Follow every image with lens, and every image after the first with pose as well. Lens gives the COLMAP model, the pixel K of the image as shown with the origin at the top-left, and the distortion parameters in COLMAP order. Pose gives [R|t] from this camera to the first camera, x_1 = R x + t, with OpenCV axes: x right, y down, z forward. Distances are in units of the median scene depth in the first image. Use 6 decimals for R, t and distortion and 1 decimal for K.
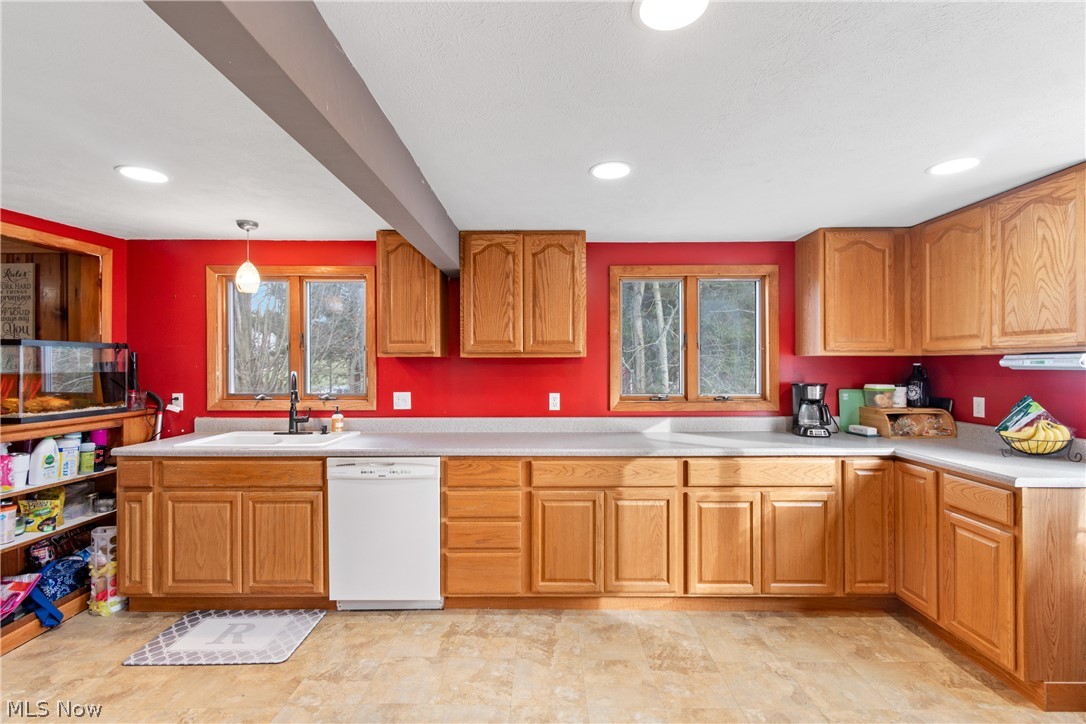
lens RADIAL K [[485.9, 0, 545.5], [0, 485.9, 359.9], [0, 0, 1]] dist [-0.001796, -0.000320]
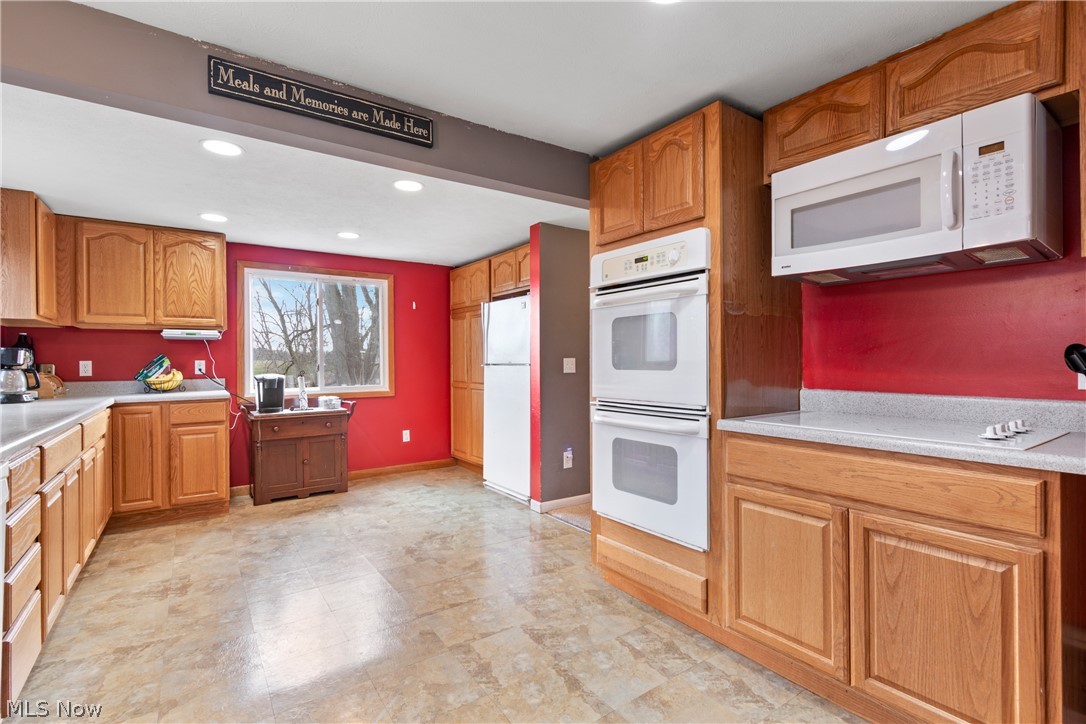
lens RADIAL K [[485.9, 0, 541.2], [0, 485.9, 360.7], [0, 0, 1]] dist [-0.001796, -0.000320]
pose [[-0.572569, 0.004464, 0.819844, -1.081199], [0.004694, 0.999987, -0.002166, 0.103821], [-0.819843, 0.002609, -0.572583, 0.909784]]
